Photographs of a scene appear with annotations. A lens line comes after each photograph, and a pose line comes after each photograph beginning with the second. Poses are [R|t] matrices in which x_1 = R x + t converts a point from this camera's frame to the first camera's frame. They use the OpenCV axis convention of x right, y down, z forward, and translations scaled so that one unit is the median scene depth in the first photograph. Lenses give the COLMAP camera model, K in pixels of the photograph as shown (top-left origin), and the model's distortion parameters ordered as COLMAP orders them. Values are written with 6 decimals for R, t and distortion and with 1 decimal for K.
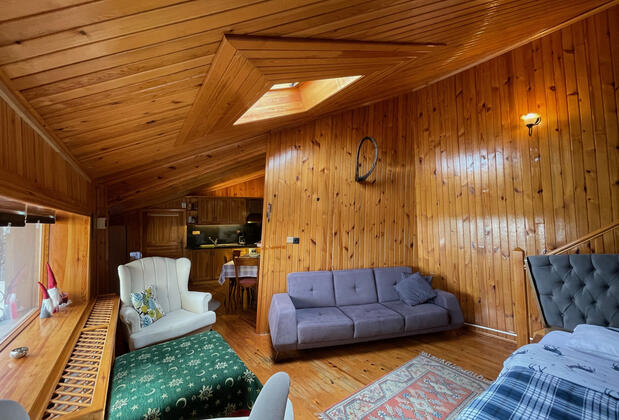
lens RADIAL K [[248.7, 0, 309.5], [0, 248.7, 210.0], [0, 0, 1]] dist [0.000334, -0.000009]
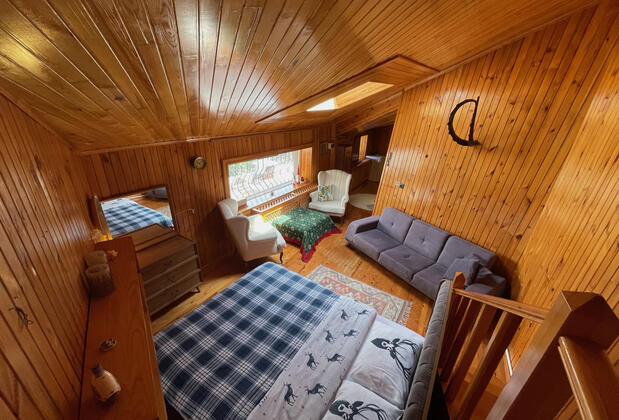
lens RADIAL K [[248.7, 0, 309.5], [0, 248.7, 210.0], [0, 0, 1]] dist [0.000334, -0.000009]
pose [[0.355928, 0.404357, -0.842503, 1.121026], [0.005715, 0.900583, 0.434647, -0.399584], [0.934496, -0.159518, 0.318232, 0.175754]]
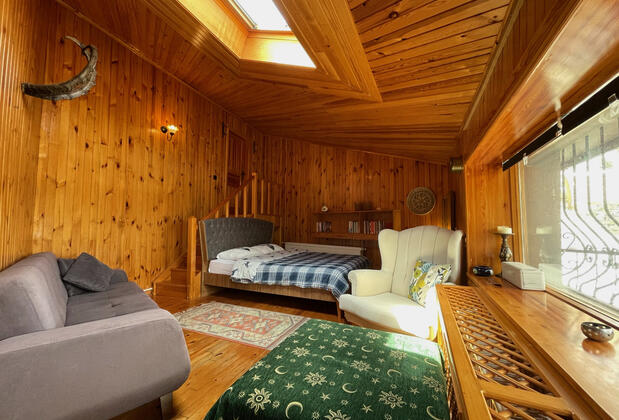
lens RADIAL K [[248.7, 0, 309.5], [0, 248.7, 210.0], [0, 0, 1]] dist [0.000334, -0.000009]
pose [[-0.495970, 0.070962, 0.865435, -0.692073], [-0.042439, 0.993483, -0.105783, 0.206813], [-0.867302, -0.089194, -0.489726, 0.951981]]
